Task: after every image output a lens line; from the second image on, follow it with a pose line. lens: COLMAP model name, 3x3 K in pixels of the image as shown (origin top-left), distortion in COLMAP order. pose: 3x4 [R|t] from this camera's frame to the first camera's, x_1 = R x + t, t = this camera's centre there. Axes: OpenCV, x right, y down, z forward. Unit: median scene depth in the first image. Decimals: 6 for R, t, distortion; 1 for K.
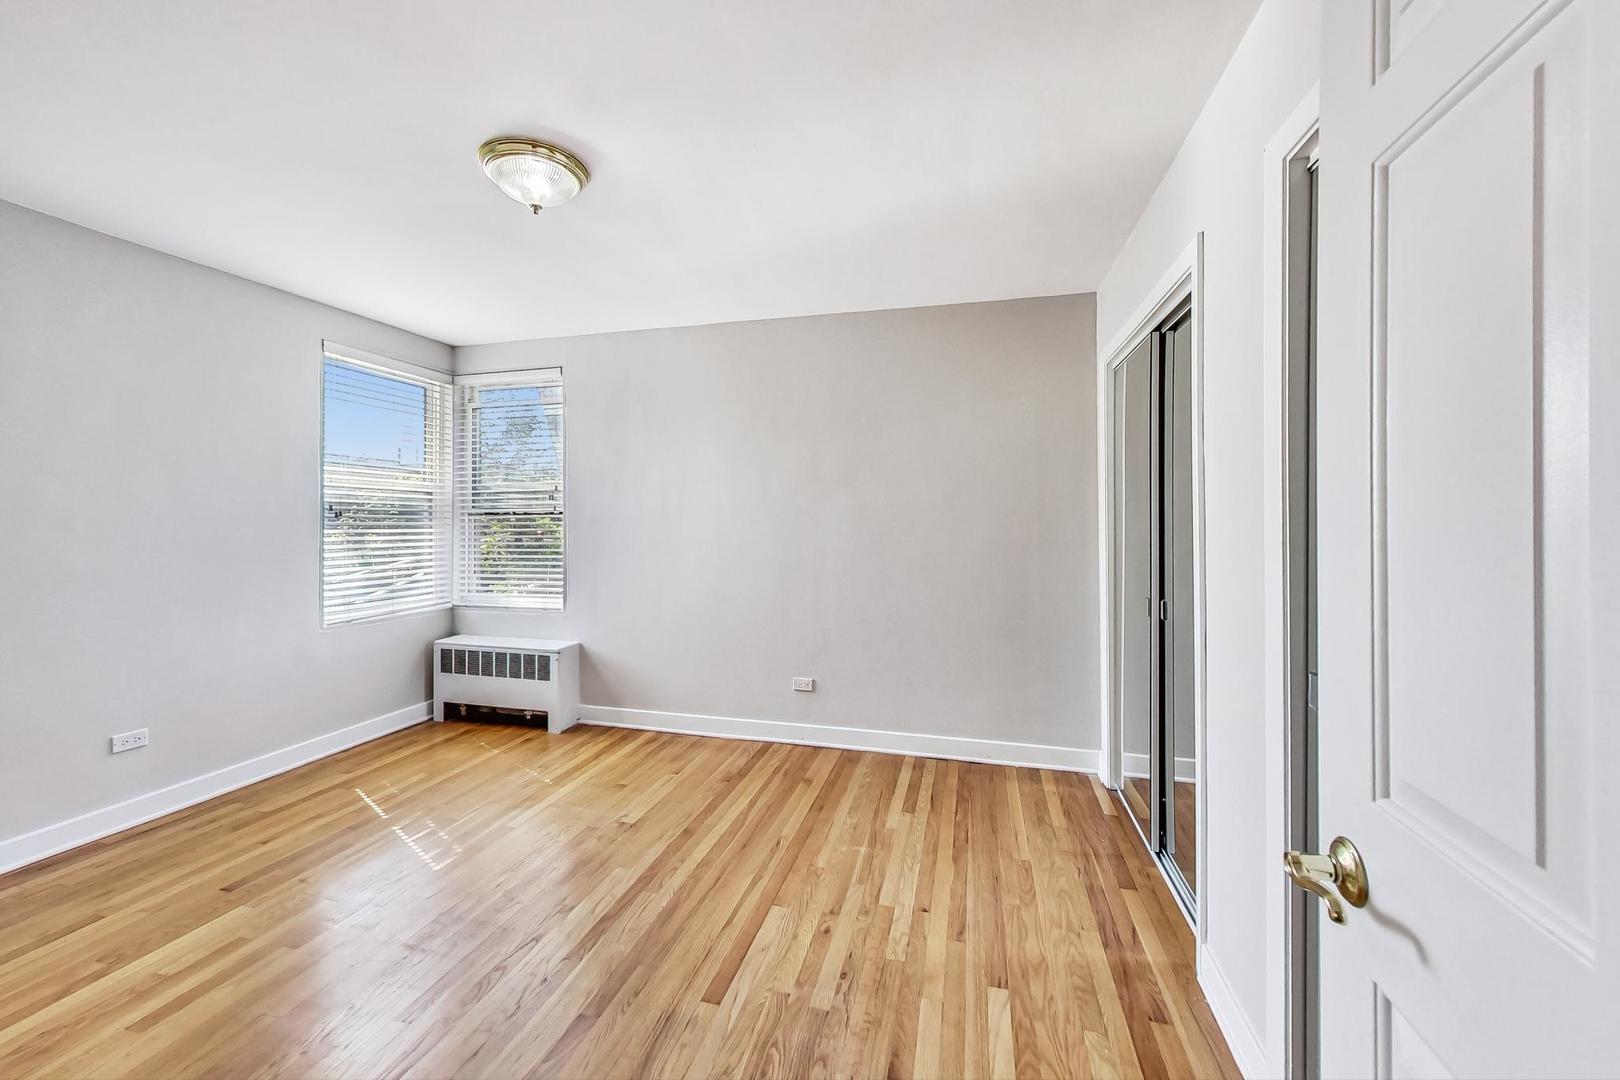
lens RADIAL K [[630.4, 0, 806.3], [0, 630.4, 514.5], [0, 0, 1]] dist [0.001263, 0.000623]
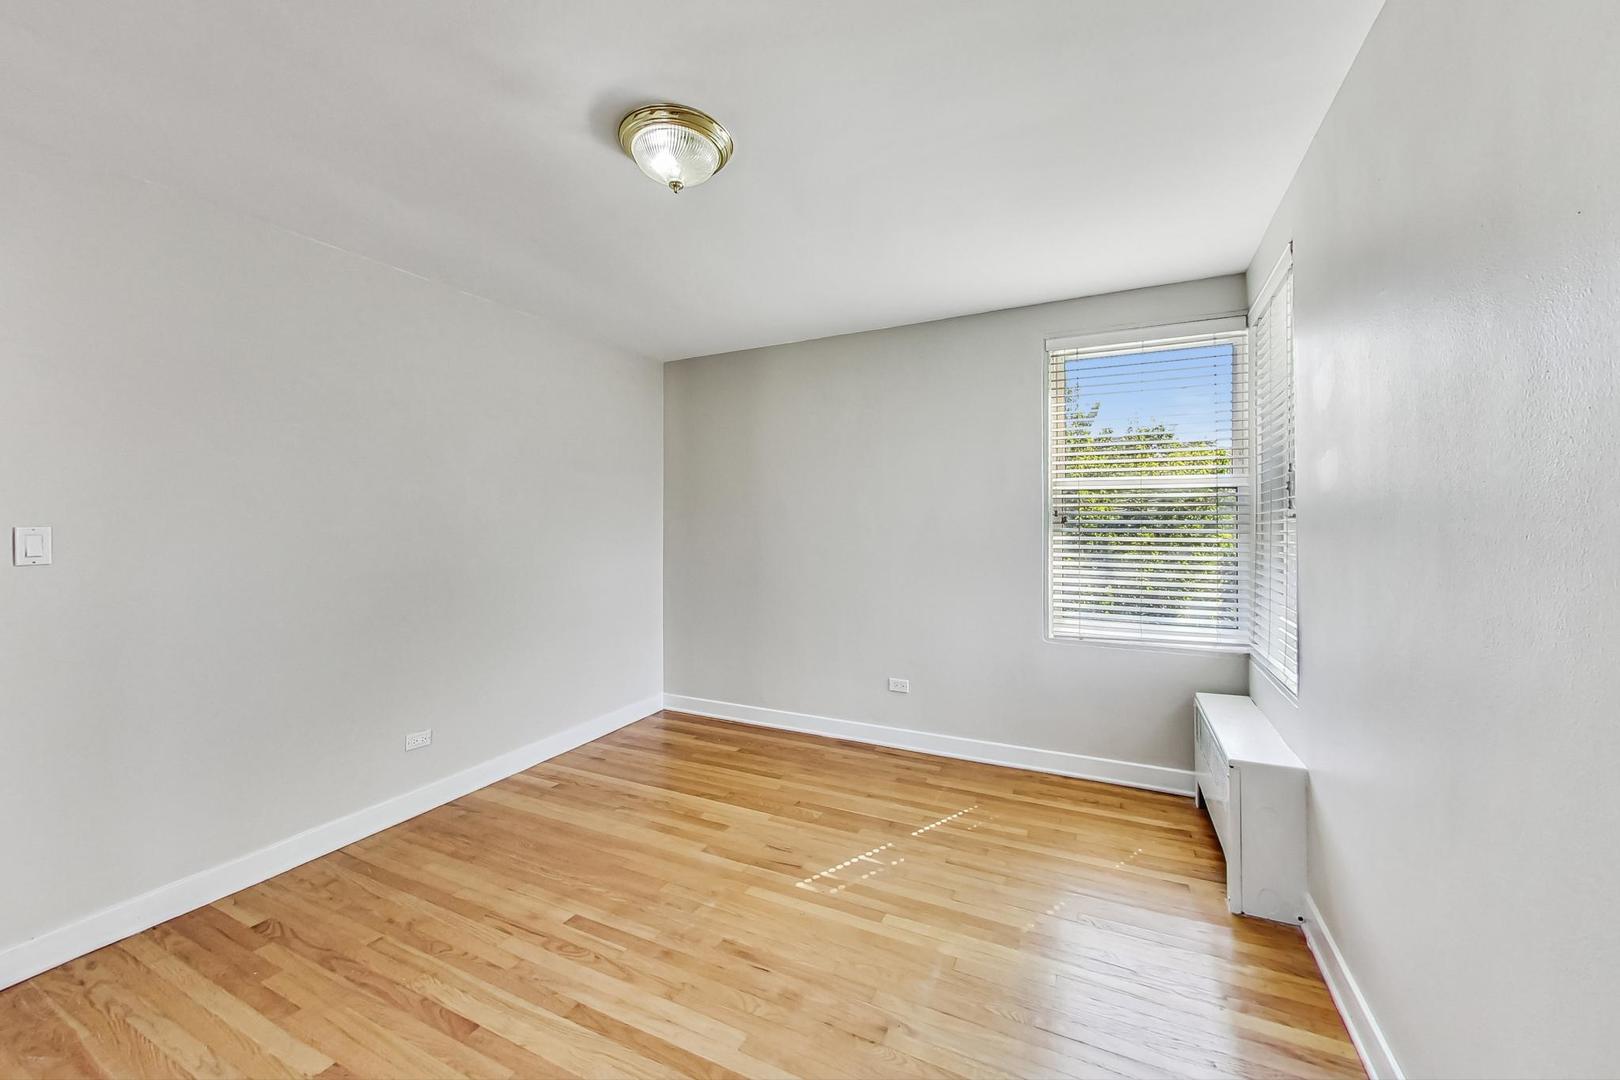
lens RADIAL K [[630.4, 0, 806.3], [0, 630.4, 514.5], [0, 0, 1]] dist [0.001263, 0.000623]
pose [[-0.194647, -0.018153, -0.980705, 0.309220], [0.007867, 0.999768, -0.020068, 0.009490], [0.980842, -0.011622, -0.194459, 1.007996]]
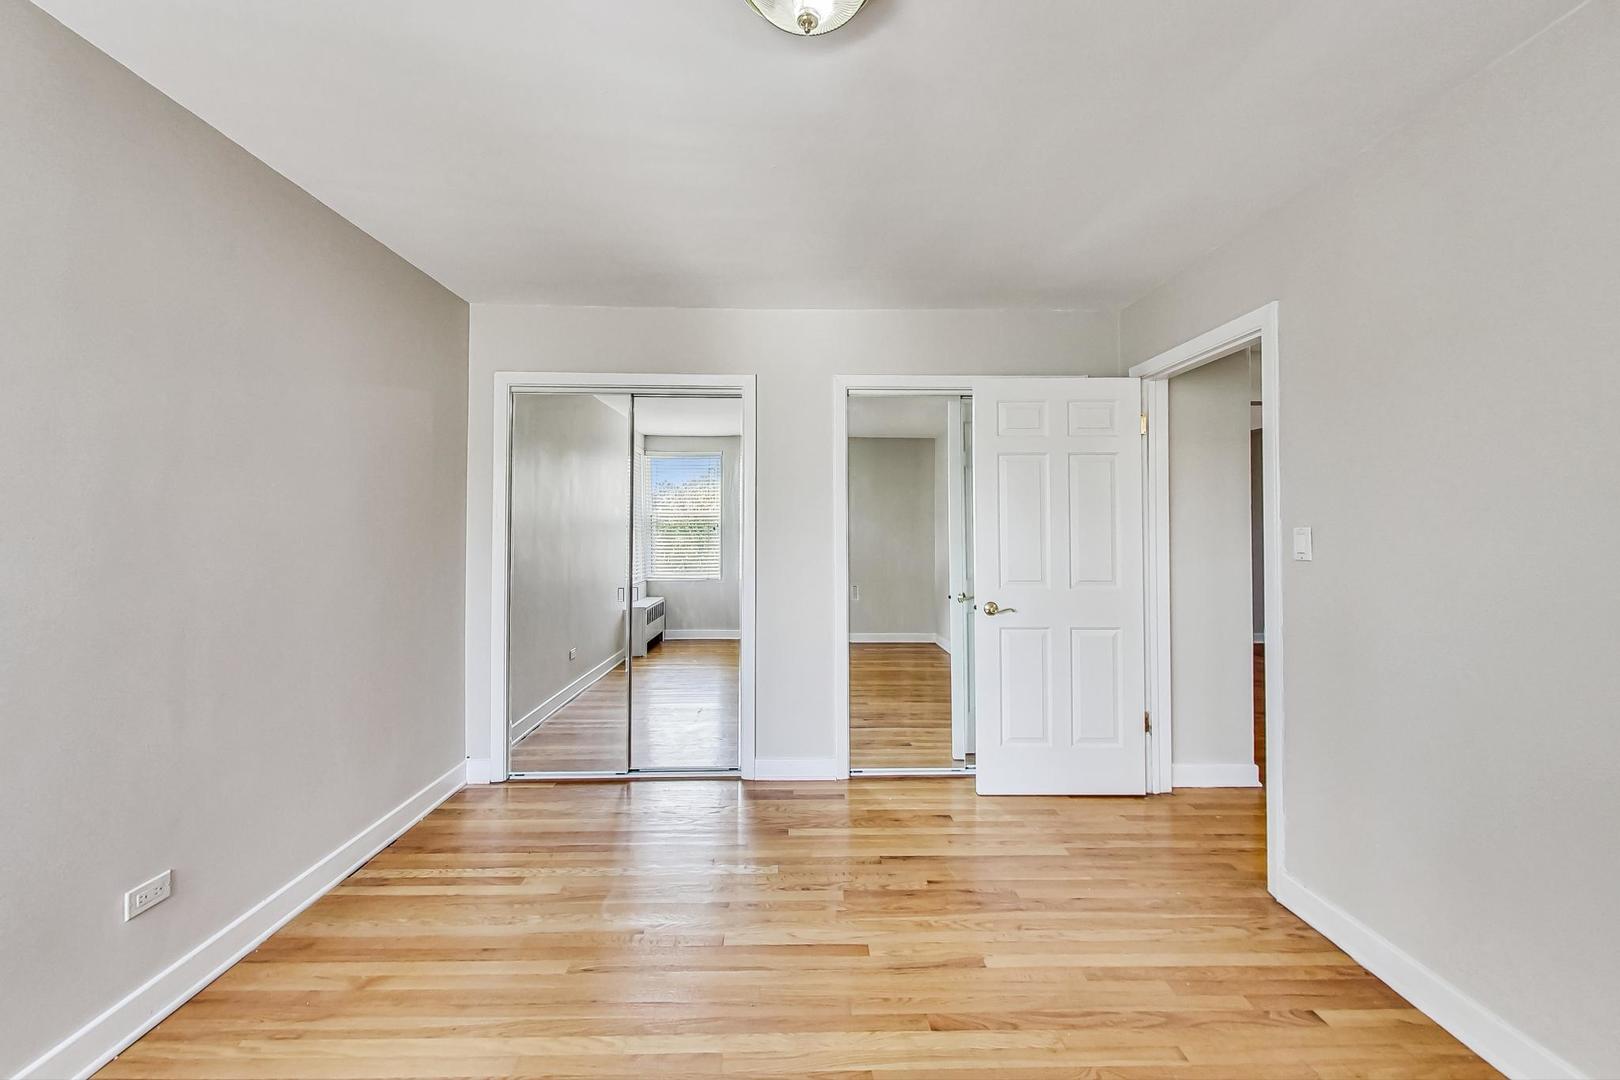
lens RADIAL K [[630.4, 0, 806.3], [0, 630.4, 514.5], [0, 0, 1]] dist [0.001263, 0.000623]
pose [[-0.278205, 0.020216, 0.960309, -0.747722], [-0.001579, 0.999768, -0.021504, 0.006063], [-0.960521, -0.007499, -0.278108, 0.867371]]
